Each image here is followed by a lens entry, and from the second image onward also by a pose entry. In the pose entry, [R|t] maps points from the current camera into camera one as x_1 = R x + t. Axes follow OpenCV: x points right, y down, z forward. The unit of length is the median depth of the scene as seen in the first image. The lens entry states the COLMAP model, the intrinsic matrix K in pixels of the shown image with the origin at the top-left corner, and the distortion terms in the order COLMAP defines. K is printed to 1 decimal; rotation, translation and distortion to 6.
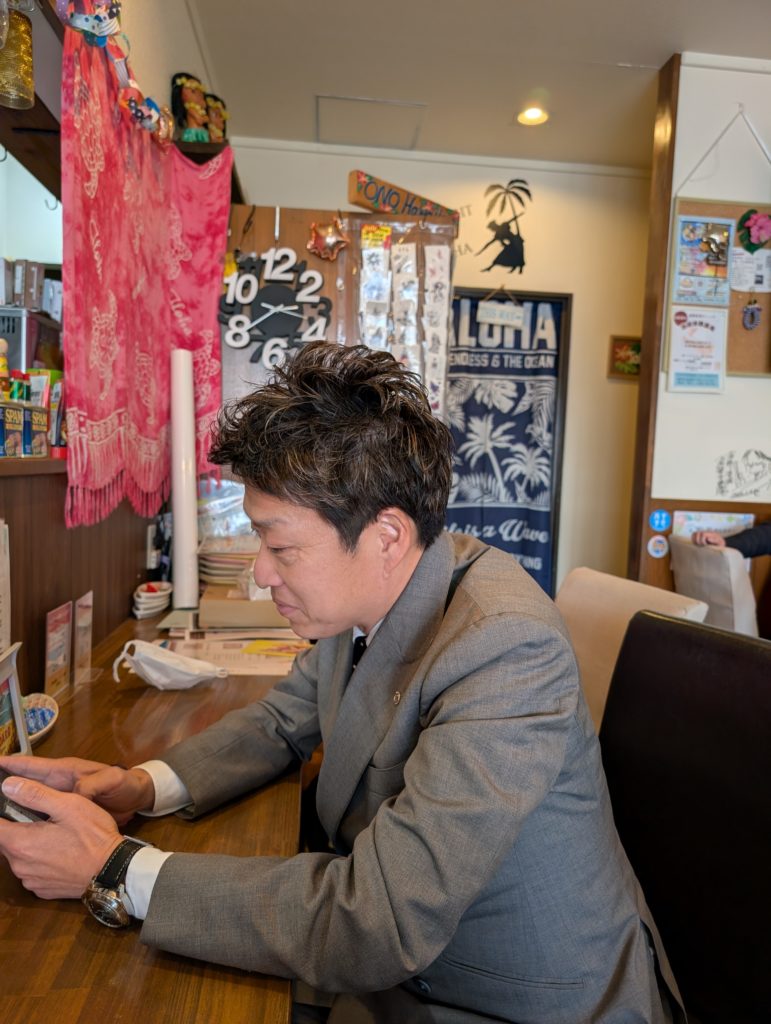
lens RADIAL K [[722.6, 0, 385.6], [0, 722.6, 511.9], [0, 0, 1]] dist [0.001514, -0.000395]
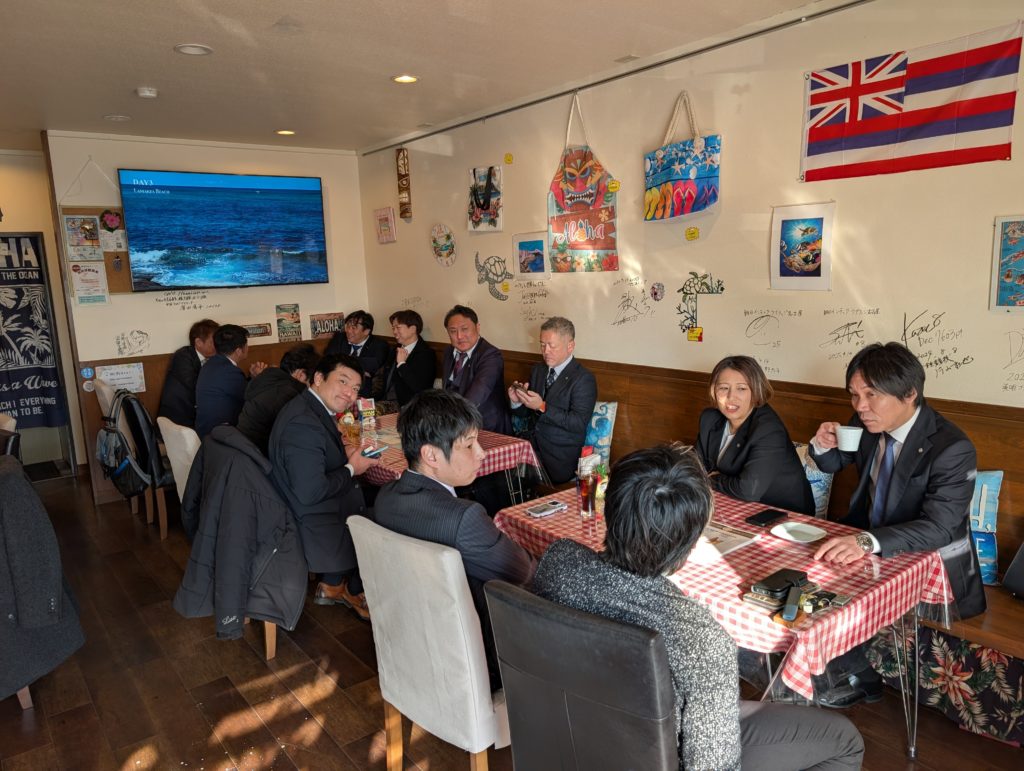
lens RADIAL K [[722.6, 0, 511.9], [0, 722.6, 386.4], [0, 0, 1]] dist [0.001514, -0.000395]
pose [[0.835584, -0.162756, 0.524699, 0.227855], [0.109860, 0.985319, 0.130682, -0.059025], [-0.538265, -0.051553, 0.841197, -0.909469]]
